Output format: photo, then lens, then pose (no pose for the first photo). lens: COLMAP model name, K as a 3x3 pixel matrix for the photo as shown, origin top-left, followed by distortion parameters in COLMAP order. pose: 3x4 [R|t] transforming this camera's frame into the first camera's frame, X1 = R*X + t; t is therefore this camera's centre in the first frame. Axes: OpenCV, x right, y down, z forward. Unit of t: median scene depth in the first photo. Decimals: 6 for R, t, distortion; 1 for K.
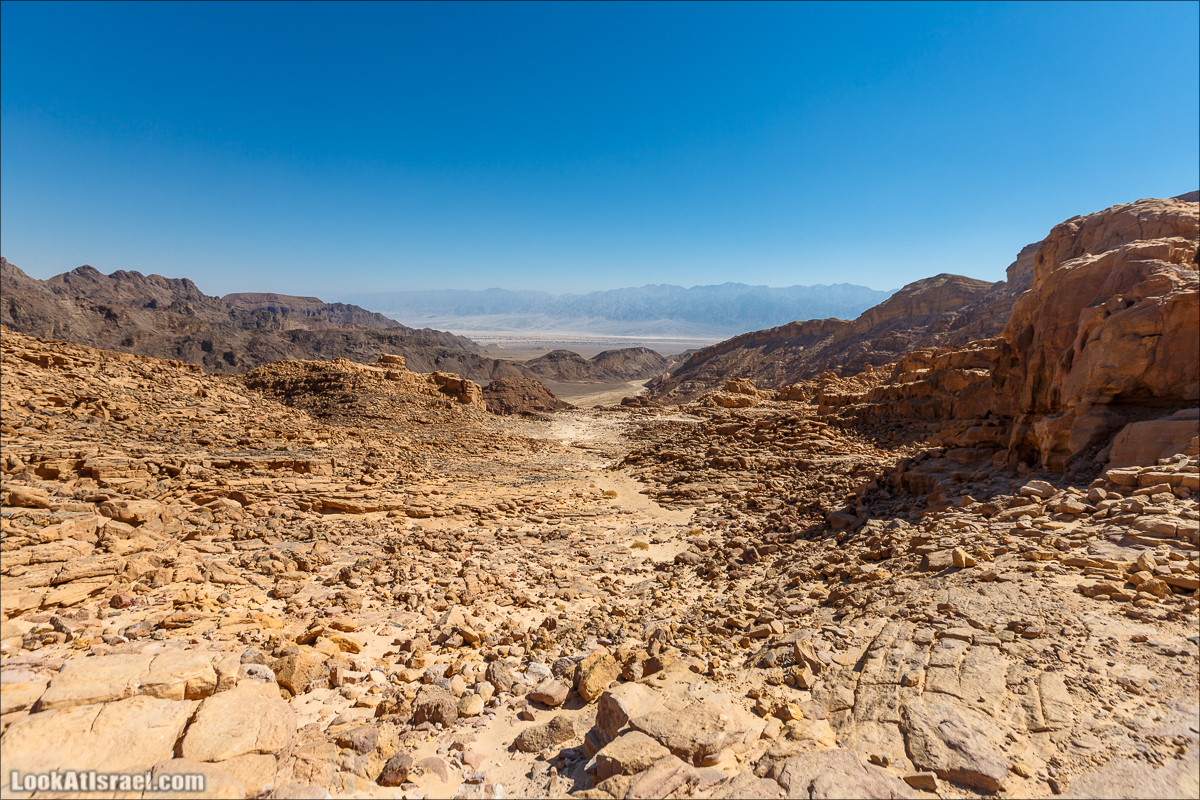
lens RADIAL K [[537.1, 0, 602.8], [0, 537.1, 395.8], [0, 0, 1]] dist [0.003601, -0.001113]
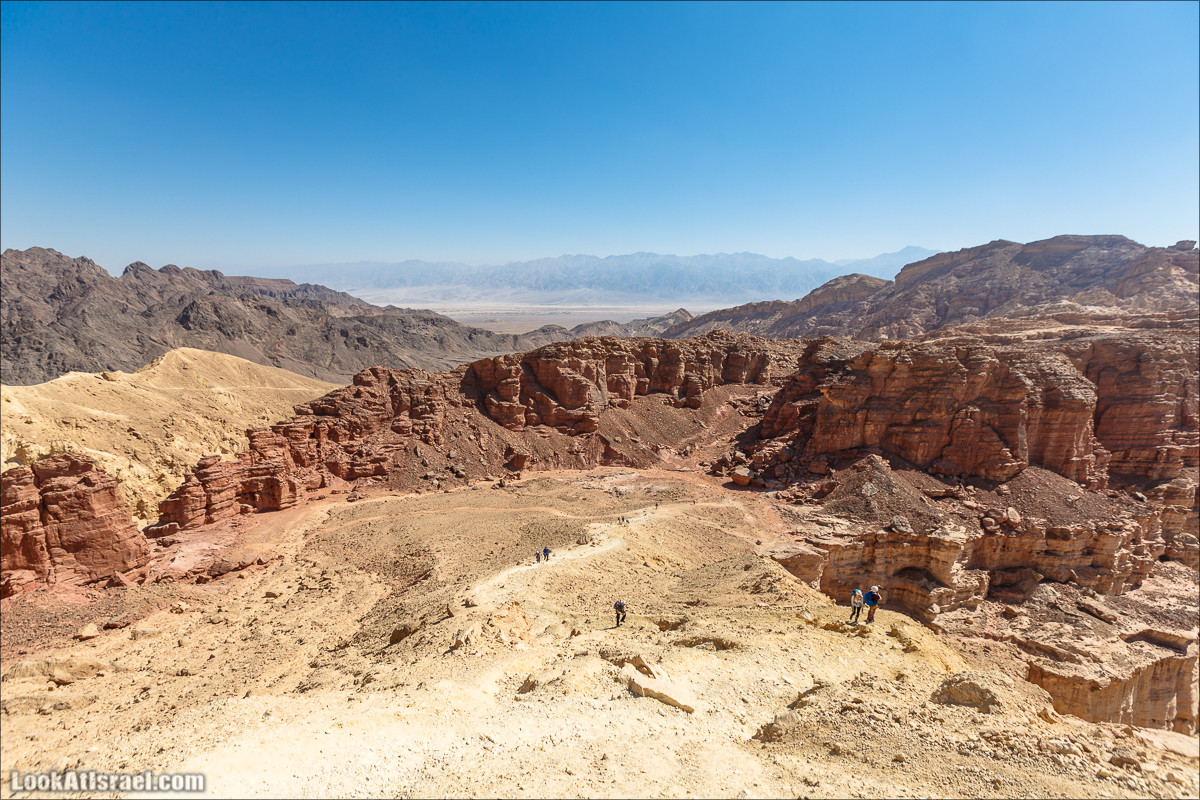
lens RADIAL K [[537.1, 0, 565.1], [0, 537.1, 395.4], [0, 0, 1]] dist [0.003601, -0.001113]
pose [[0.992414, -0.042452, 0.115380, -0.174953], [0.035205, 0.997320, 0.064133, -0.001830], [-0.117794, -0.059585, 0.991249, -0.206160]]
